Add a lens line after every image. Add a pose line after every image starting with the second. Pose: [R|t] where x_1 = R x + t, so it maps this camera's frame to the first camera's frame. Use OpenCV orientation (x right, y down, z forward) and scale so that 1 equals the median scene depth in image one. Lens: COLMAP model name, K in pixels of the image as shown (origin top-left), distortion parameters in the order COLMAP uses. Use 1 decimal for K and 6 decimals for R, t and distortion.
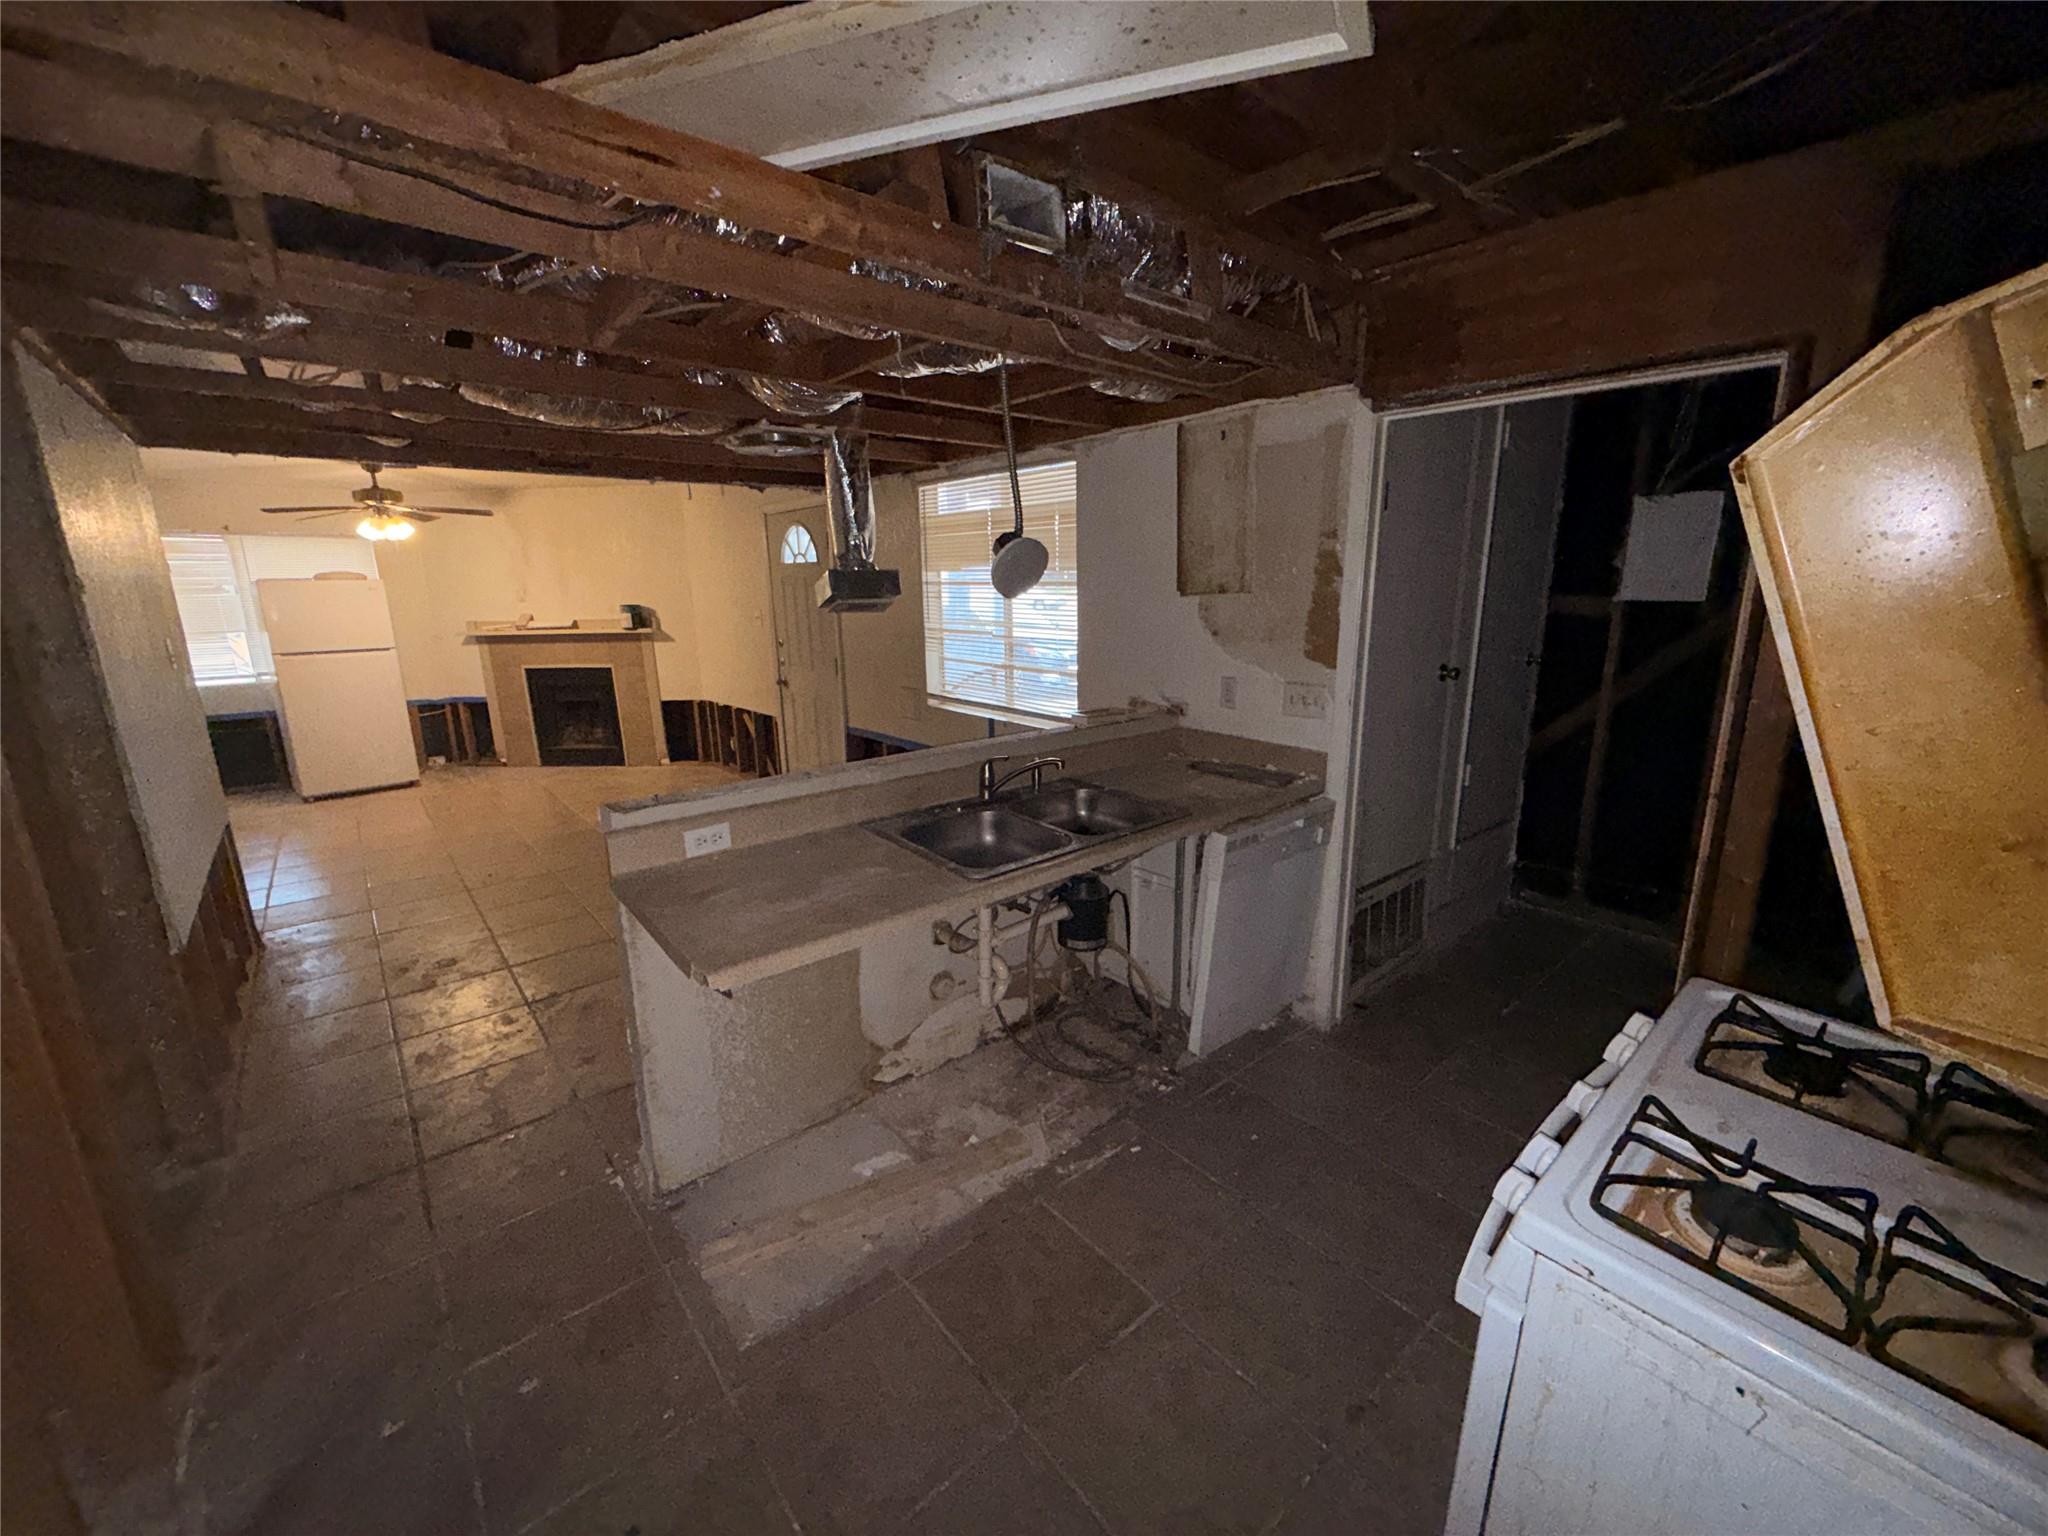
lens RADIAL K [[812.8, 0, 1018.0], [0, 812.8, 771.8], [0, 0, 1]] dist [0.000564, -0.000634]
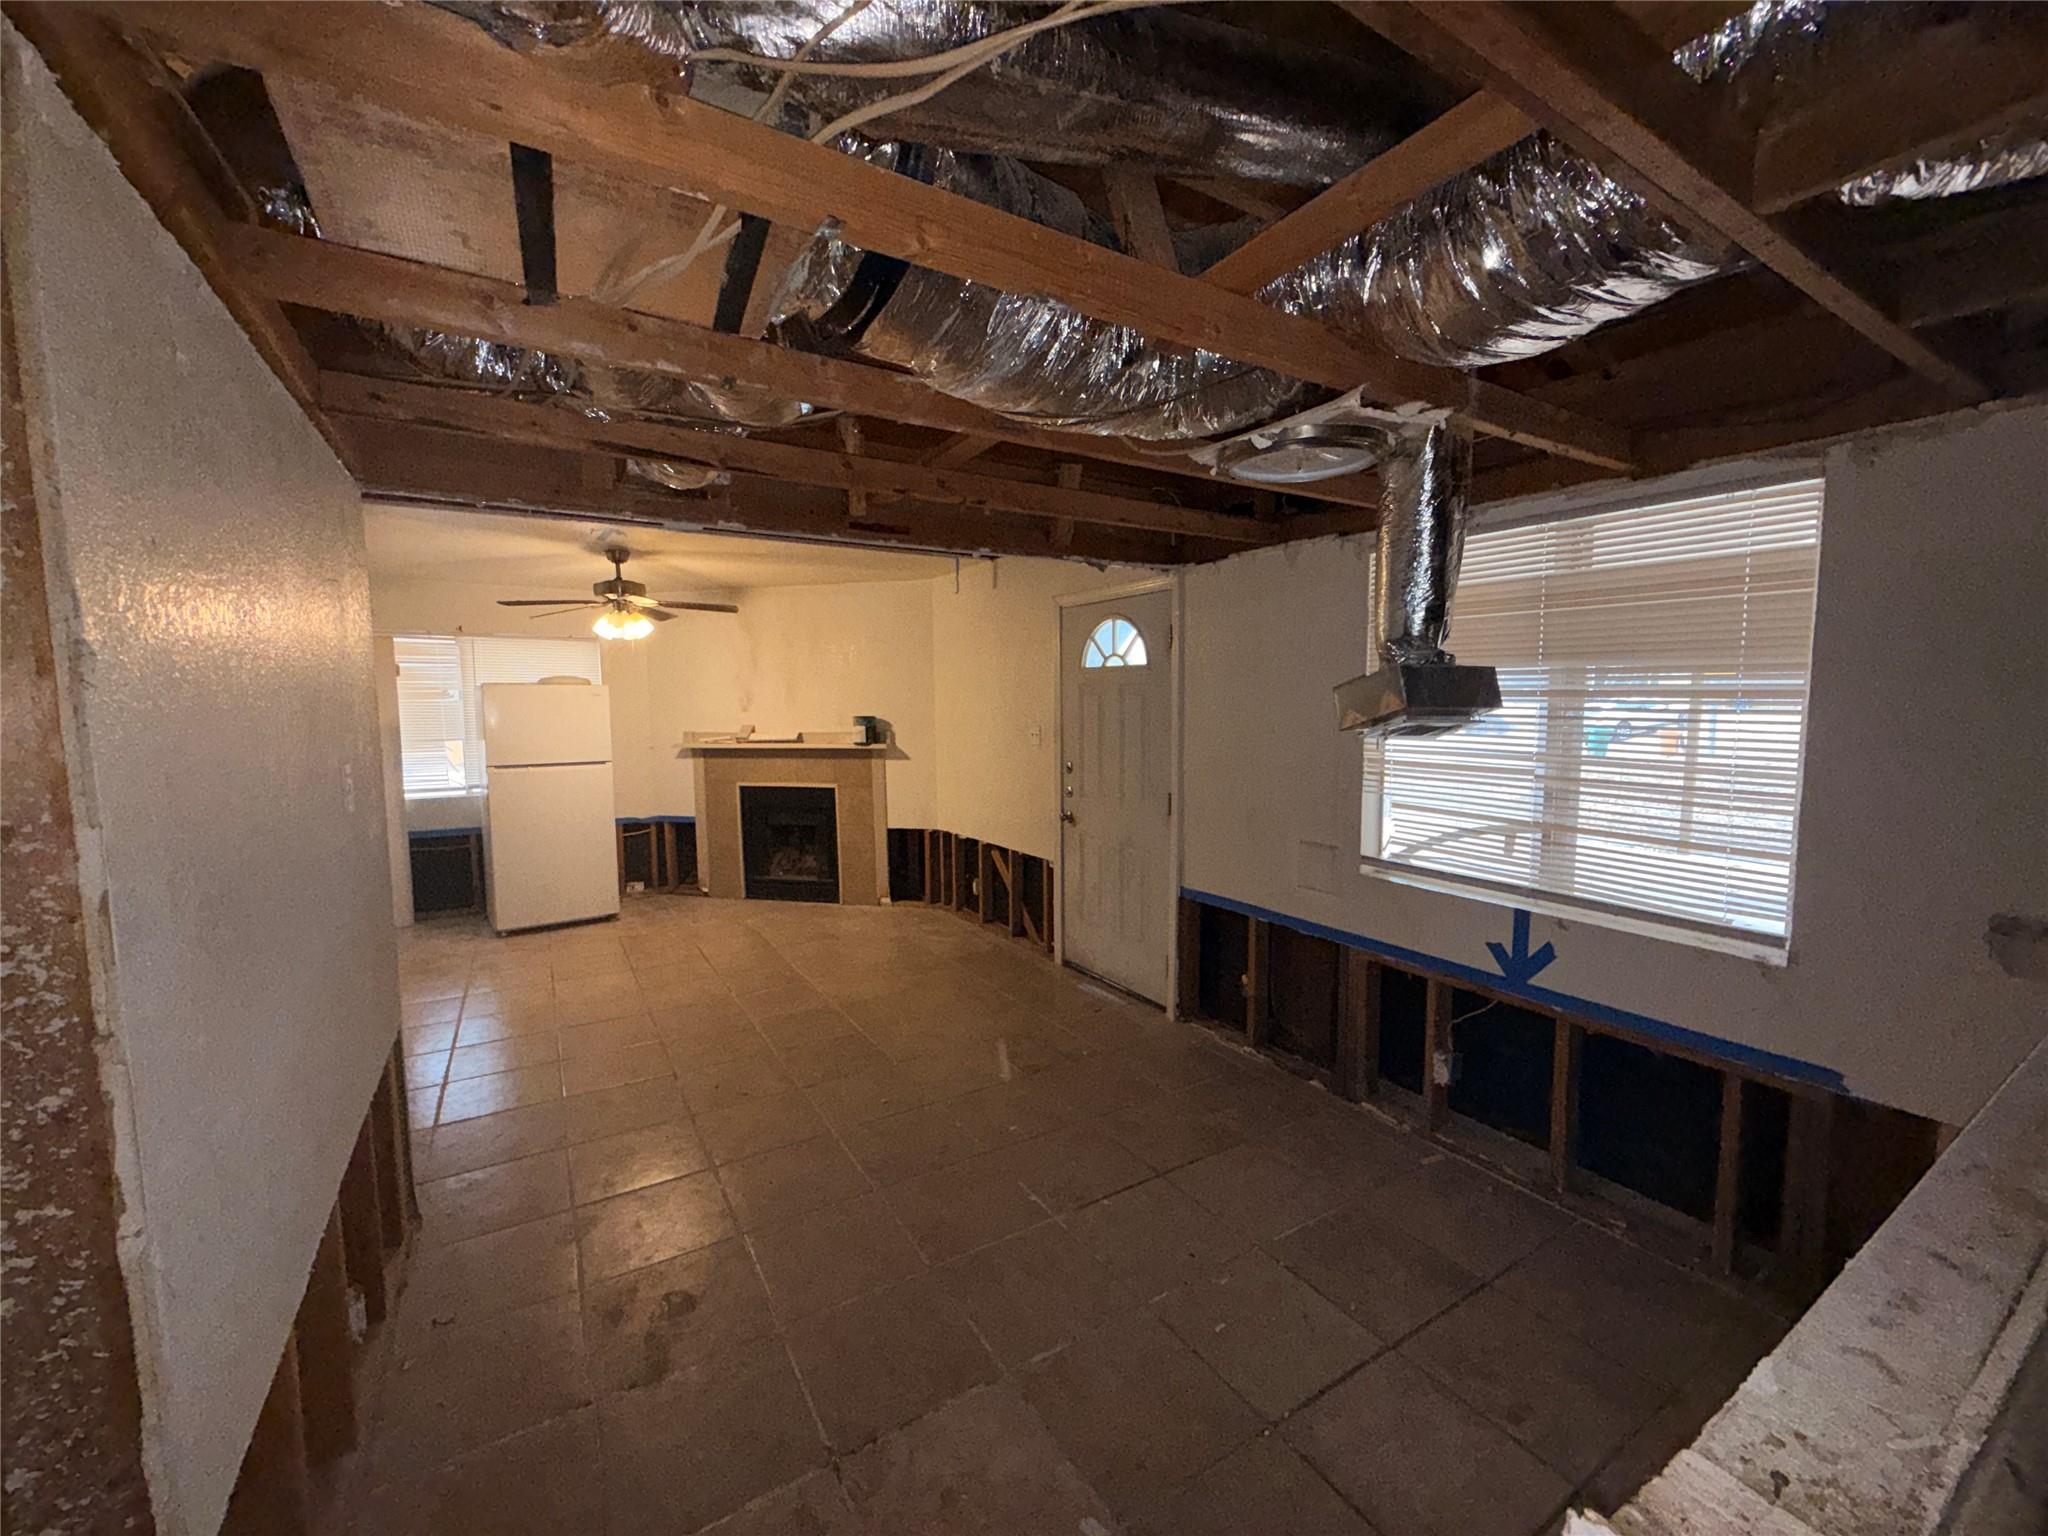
lens RADIAL K [[812.8, 0, 1019.7], [0, 812.8, 772.3], [0, 0, 1]] dist [0.000564, -0.000634]
pose [[0.987840, 0.024286, -0.153568, -0.205580], [-0.045024, 0.990088, -0.133040, -0.045833], [0.148814, 0.138336, 0.979141, 0.218392]]
